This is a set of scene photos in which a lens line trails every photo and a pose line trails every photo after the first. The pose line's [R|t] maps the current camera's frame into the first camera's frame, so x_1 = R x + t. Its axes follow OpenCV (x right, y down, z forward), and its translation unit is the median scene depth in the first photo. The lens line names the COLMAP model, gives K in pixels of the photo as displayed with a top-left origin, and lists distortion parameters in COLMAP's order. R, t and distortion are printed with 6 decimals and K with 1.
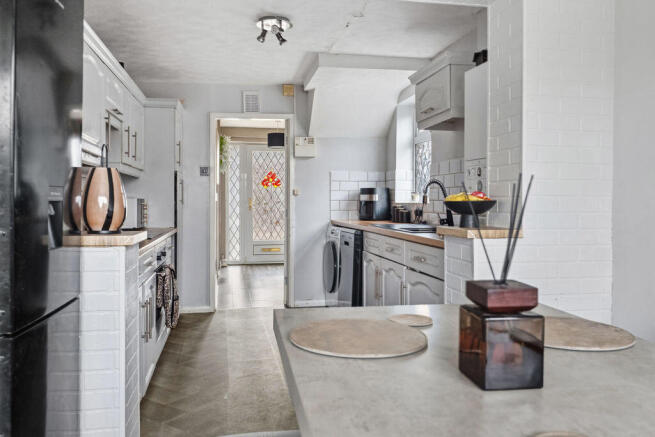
lens RADIAL K [[512.2, 0, 331.9], [0, 512.2, 211.9], [0, 0, 1]] dist [0.004530, 0.000979]
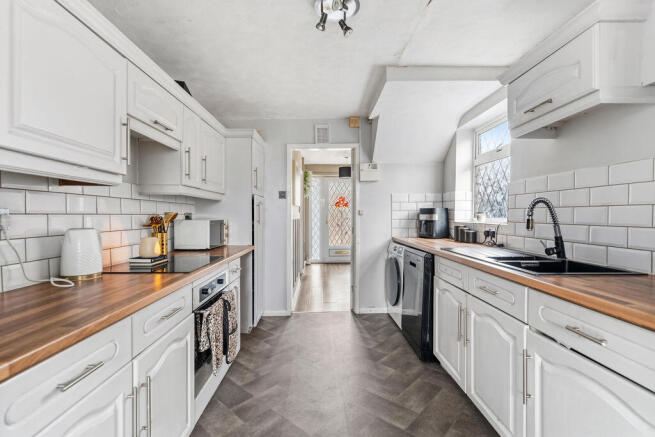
lens RADIAL K [[283.8, 0, 330.6], [0, 283.8, 221.5], [0, 0, 1]] dist [-0.021305, -0.000165]
pose [[0.985998, -0.000109, -0.166759, -0.033905], [0.000564, 0.999996, 0.002685, -0.021246], [0.166758, -0.002741, 0.985994, 0.393599]]
